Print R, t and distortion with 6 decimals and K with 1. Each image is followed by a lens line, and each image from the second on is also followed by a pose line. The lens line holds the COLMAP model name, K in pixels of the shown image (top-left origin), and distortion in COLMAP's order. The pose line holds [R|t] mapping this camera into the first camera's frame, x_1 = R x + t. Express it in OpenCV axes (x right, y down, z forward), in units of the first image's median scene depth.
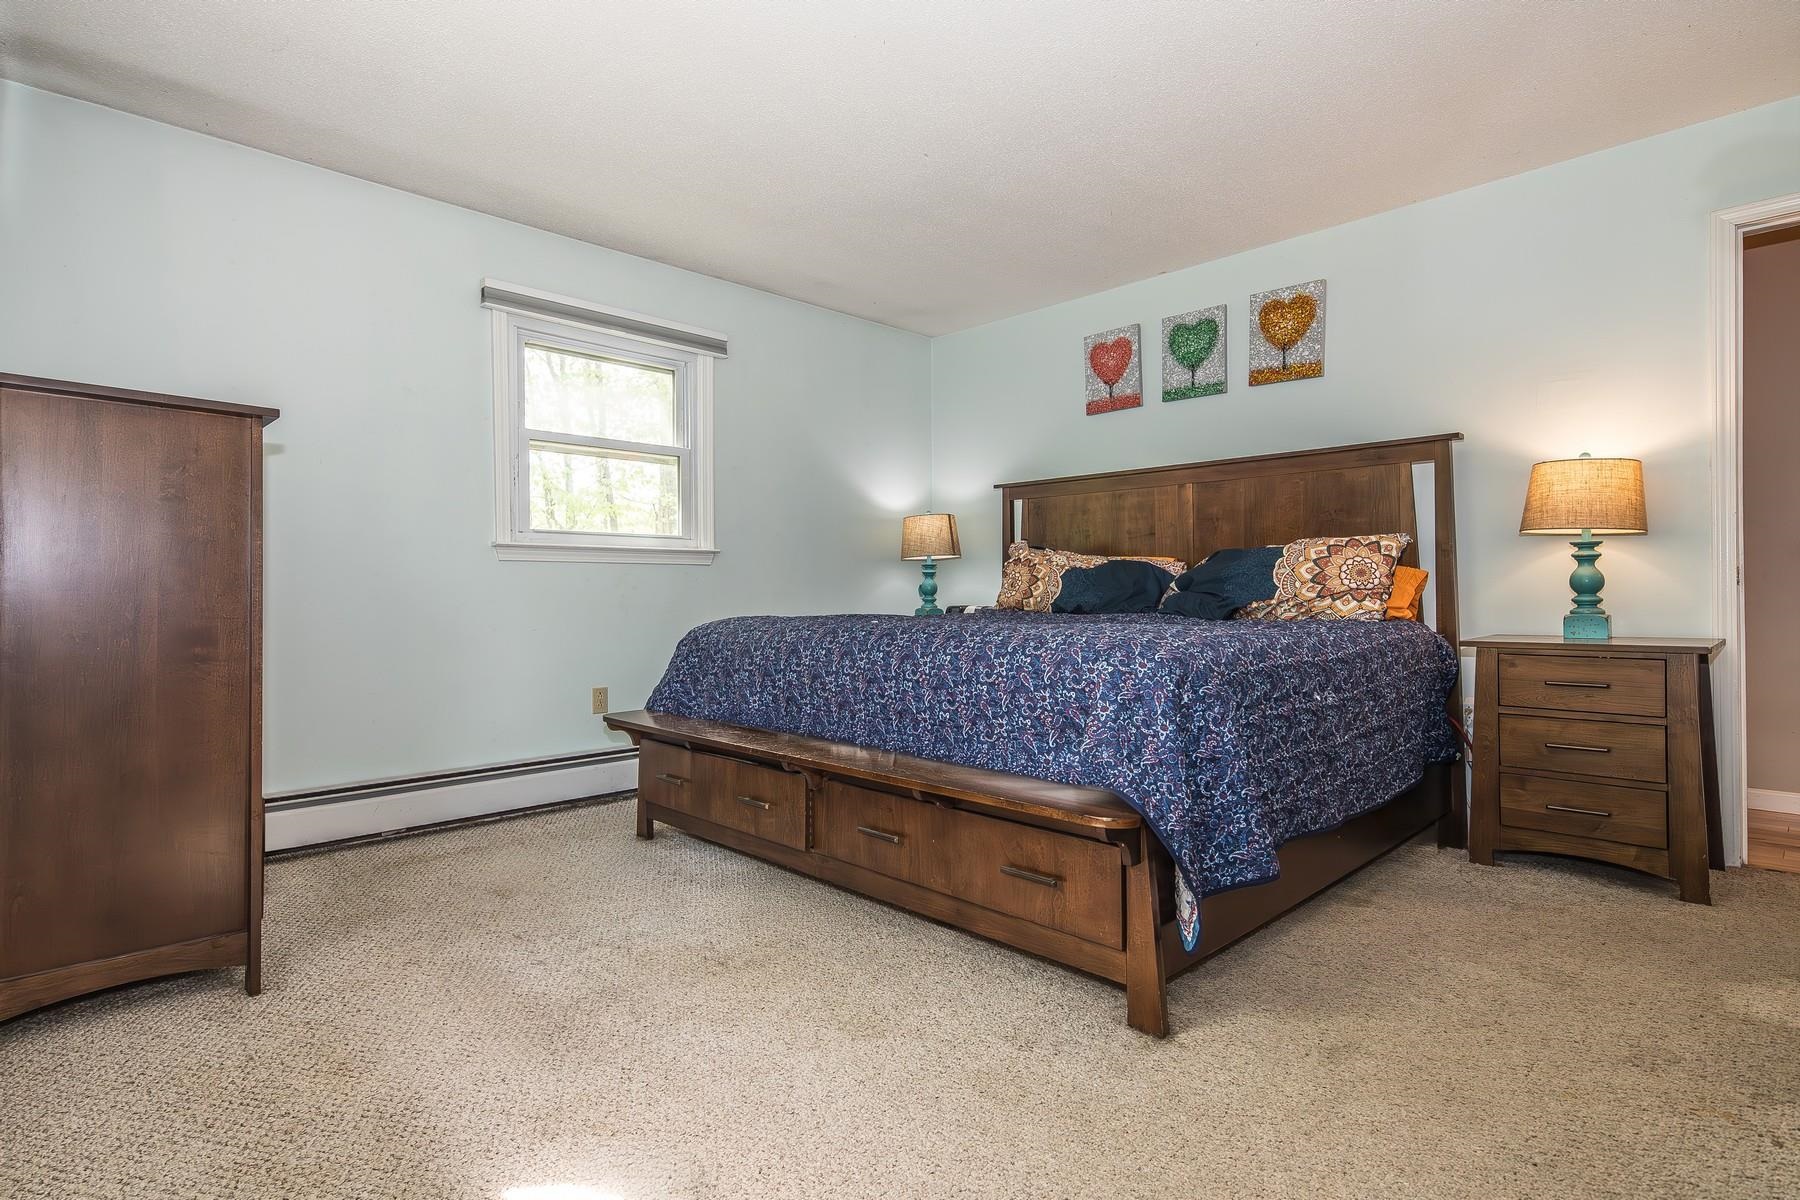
lens RADIAL K [[887.4, 0, 900.5], [0, 887.4, 599.8], [0, 0, 1]] dist [0.014887, -0.000196]
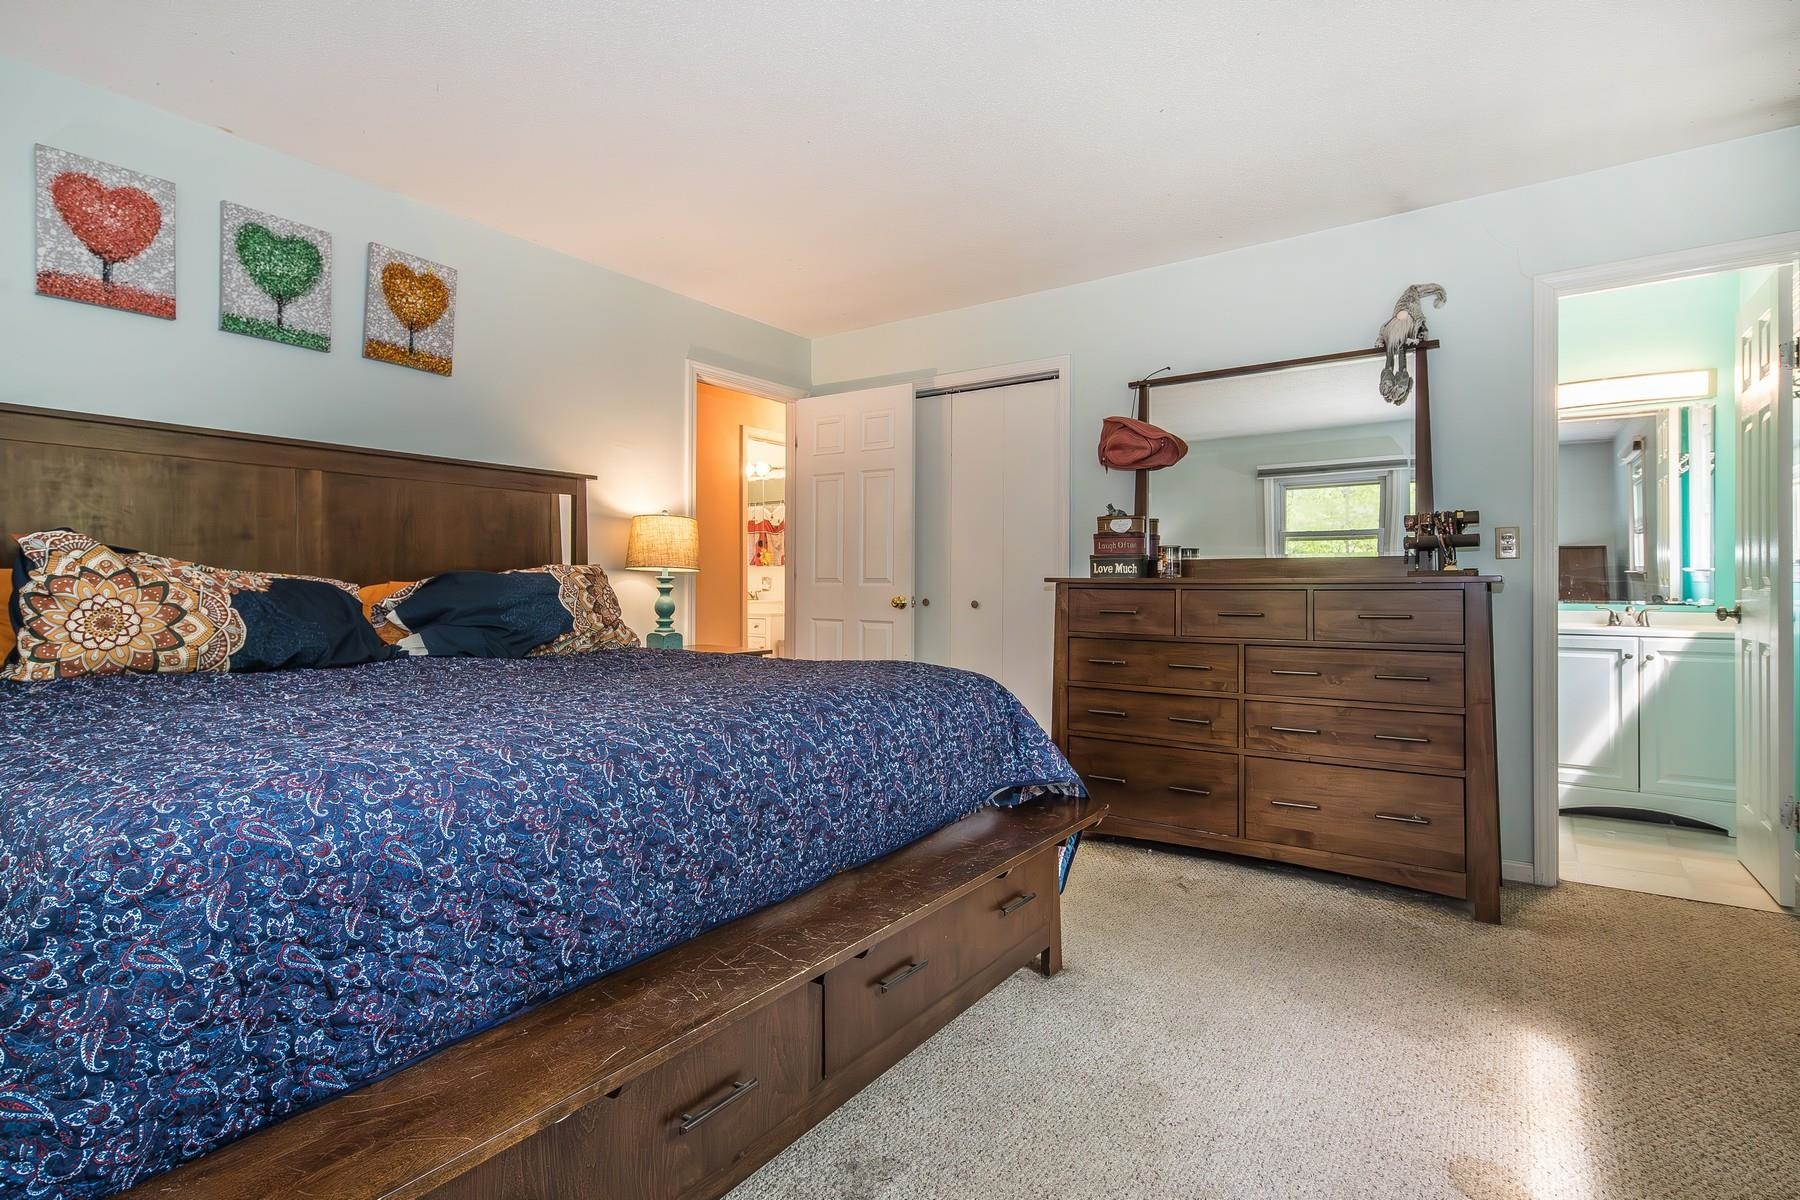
lens RADIAL K [[887.4, 0, 905.0], [0, 887.4, 587.2], [0, 0, 1]] dist [0.014887, -0.000196]
pose [[-0.160551, 0.003778, 0.987020, -0.450987], [0.005131, 0.999982, -0.002993, -0.034443], [-0.987014, 0.004584, -0.160568, 0.661015]]
